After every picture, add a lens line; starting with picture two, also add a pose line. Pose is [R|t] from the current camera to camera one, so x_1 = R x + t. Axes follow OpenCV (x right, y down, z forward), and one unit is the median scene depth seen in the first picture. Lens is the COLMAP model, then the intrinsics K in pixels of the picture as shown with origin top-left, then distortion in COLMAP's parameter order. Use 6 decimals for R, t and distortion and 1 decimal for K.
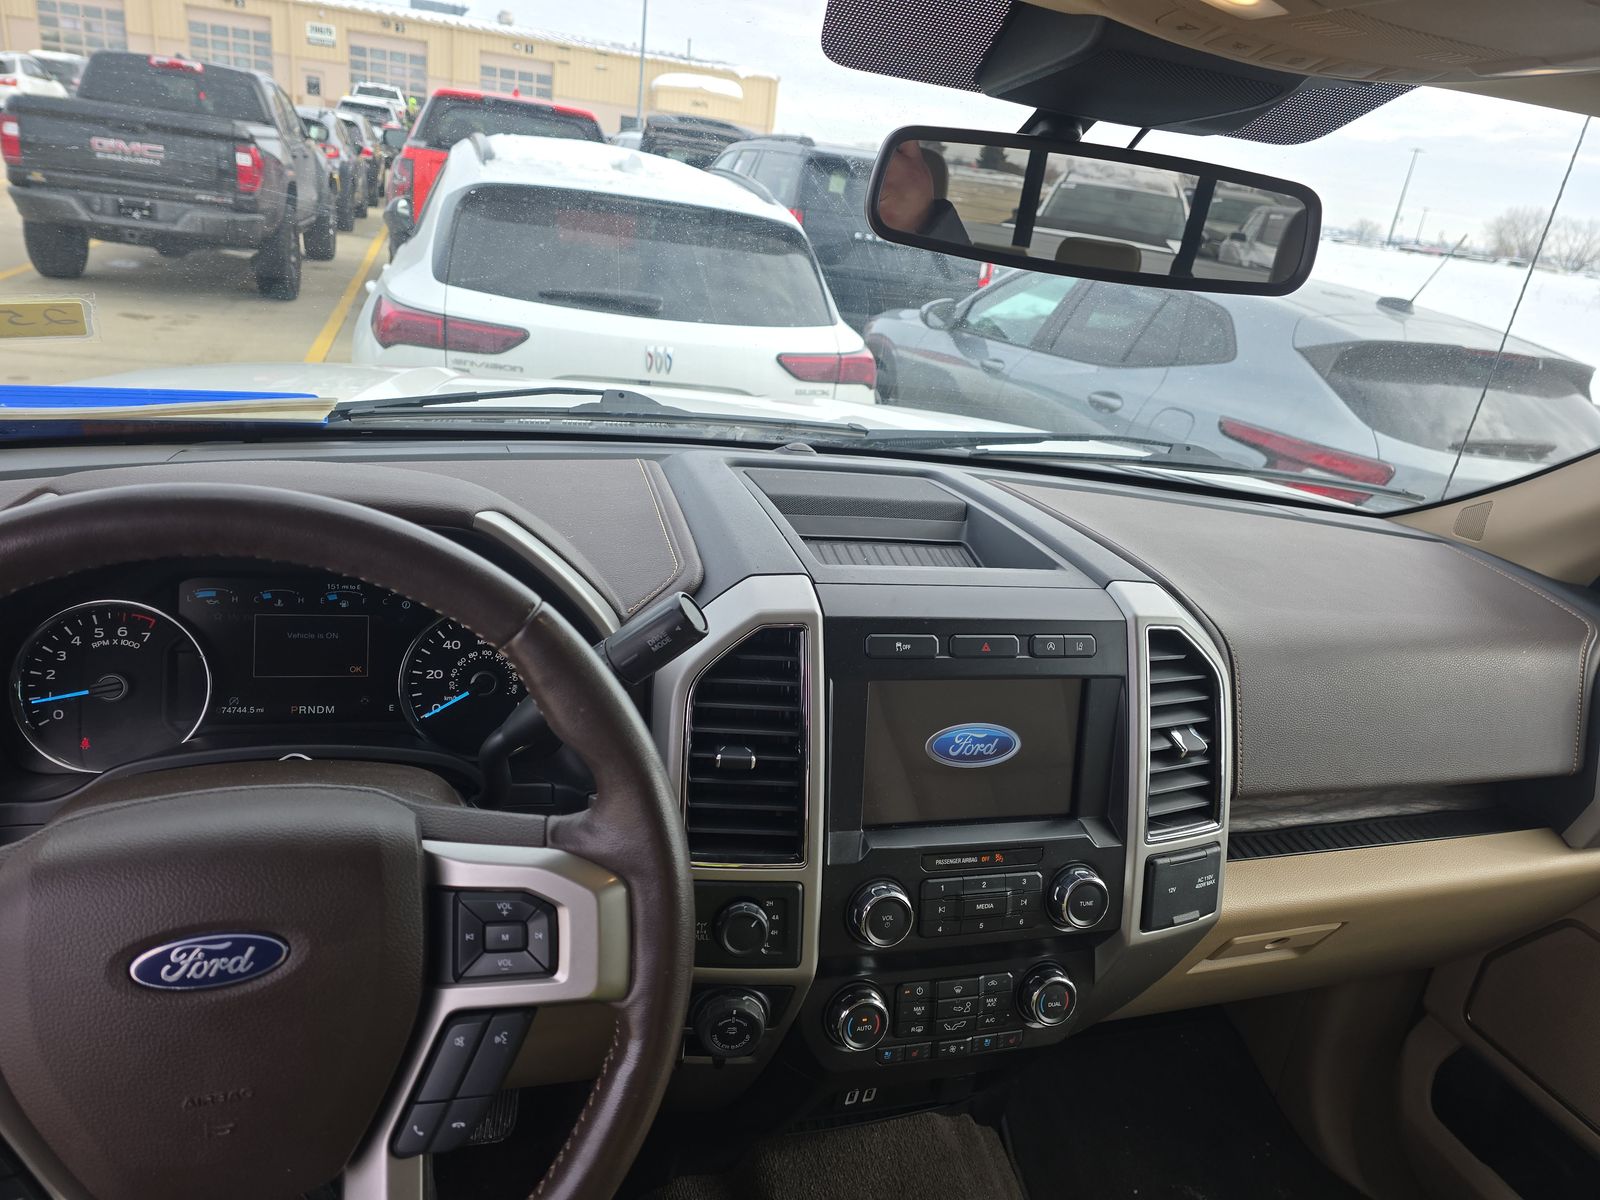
lens RADIAL K [[1051.0, 0, 803.3], [0, 1051.0, 605.6], [0, 0, 1]] dist [0.042420, -0.035515]
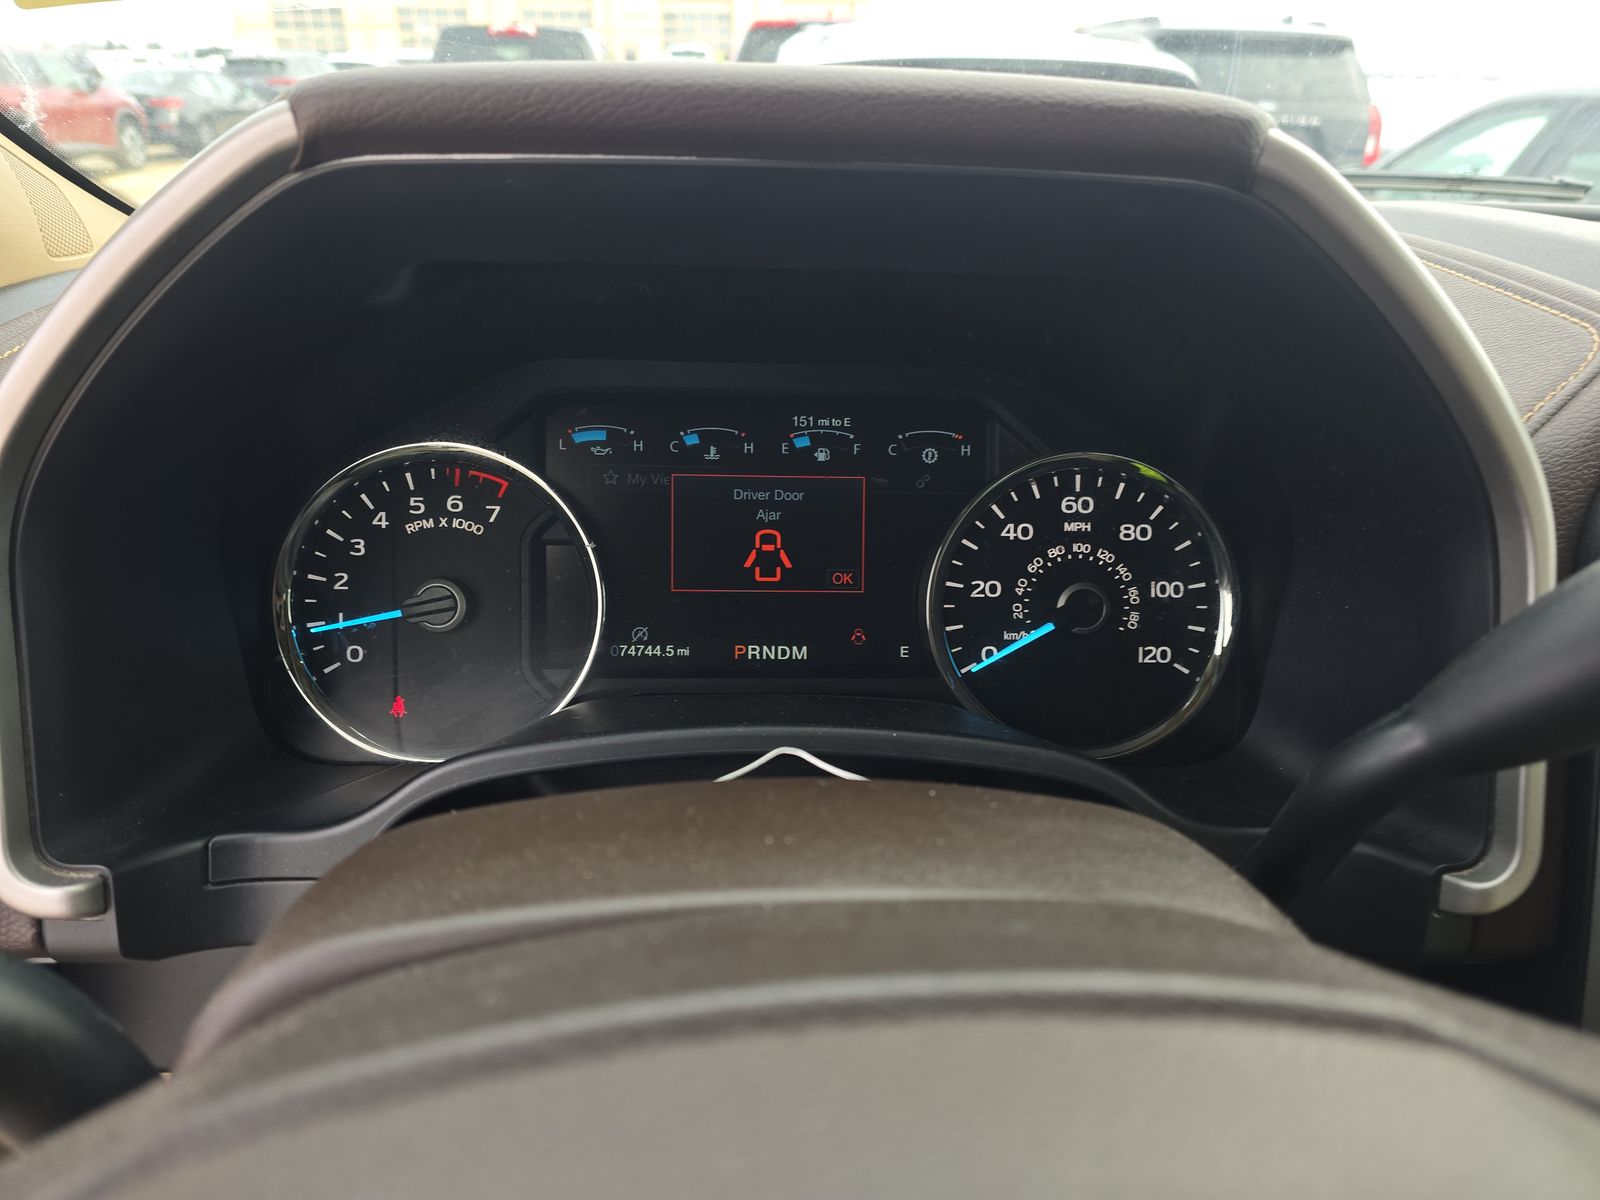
lens RADIAL K [[1051.0, 0, 810.7], [0, 1051.0, 591.9], [0, 0, 1]] dist [0.042420, -0.035515]
pose [[0.965102, -0.000121, -0.261875, -0.323439], [0.007980, 0.999549, 0.028948, 0.055358], [0.261754, -0.030028, 0.964667, 0.525178]]
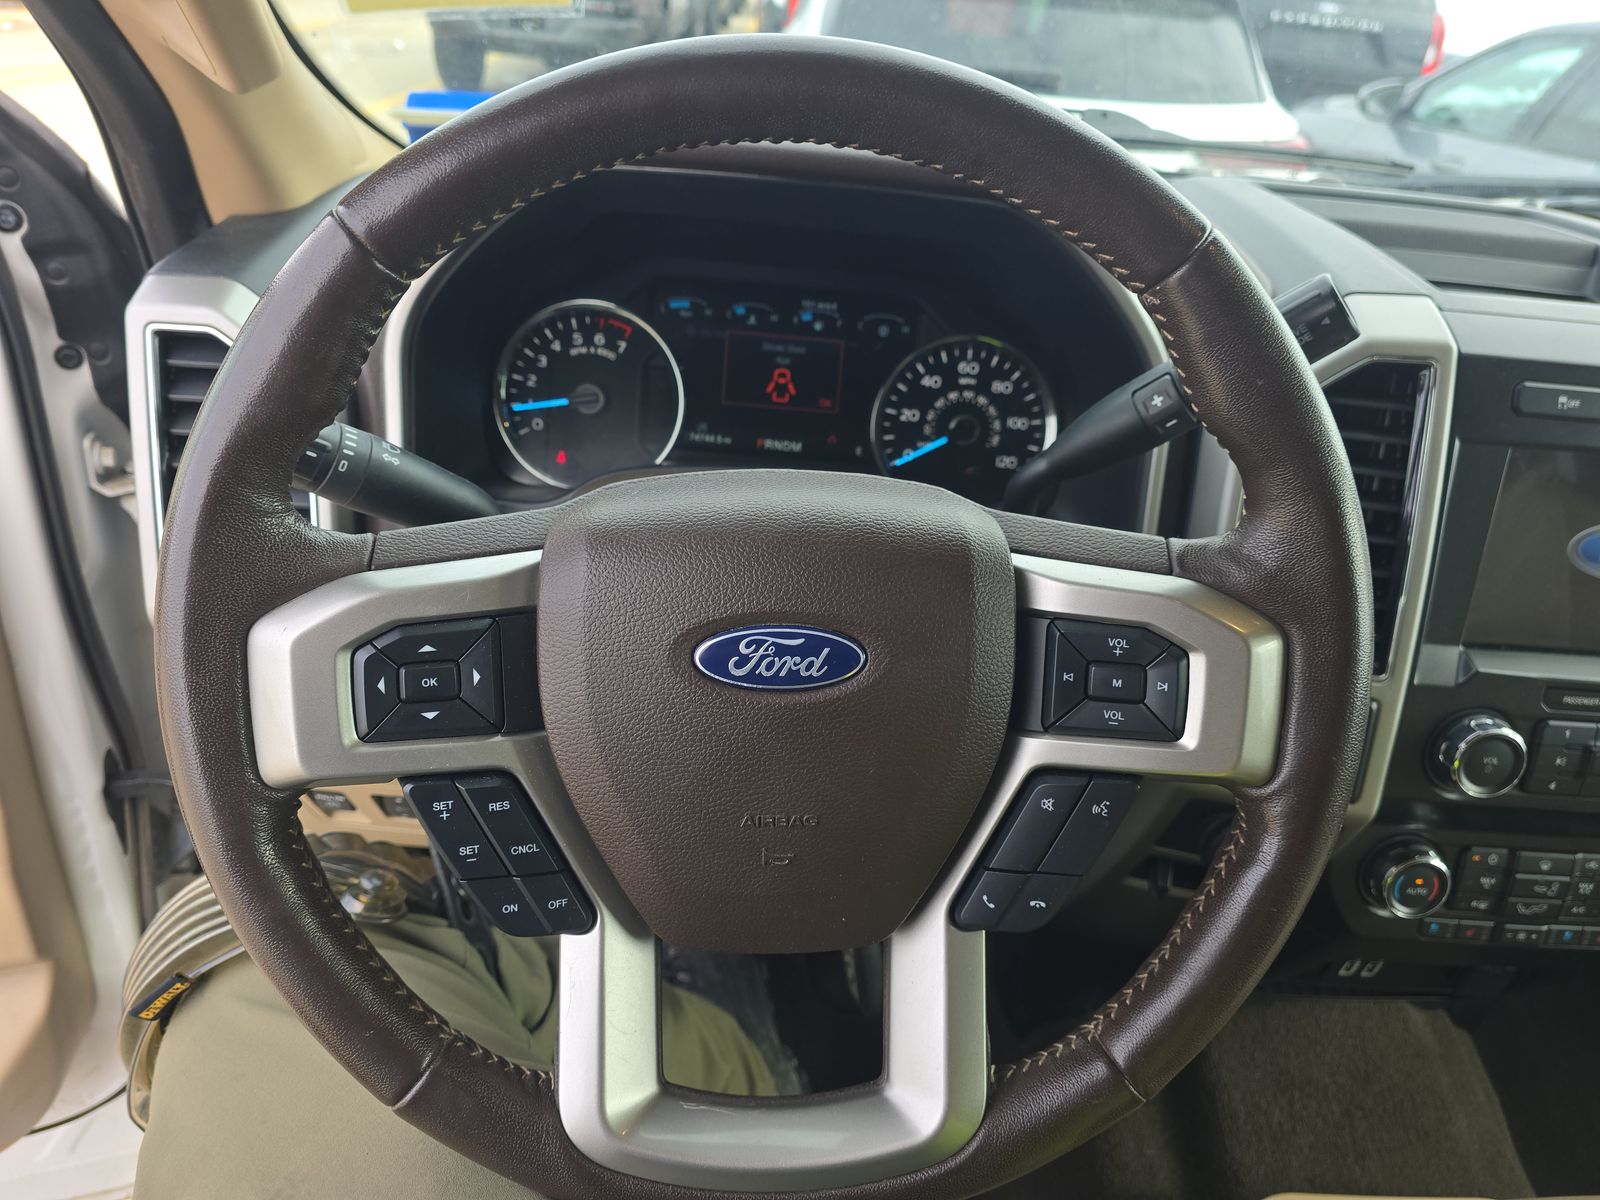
lens RADIAL K [[1051.0, 0, 801.8], [0, 1051.0, 613.4], [0, 0, 1]] dist [0.042420, -0.035515]
pose [[0.959023, 0.102455, -0.264156, -0.206503], [-0.064325, 0.986716, 0.149175, 0.111111], [0.275931, -0.126070, 0.952874, 0.147331]]
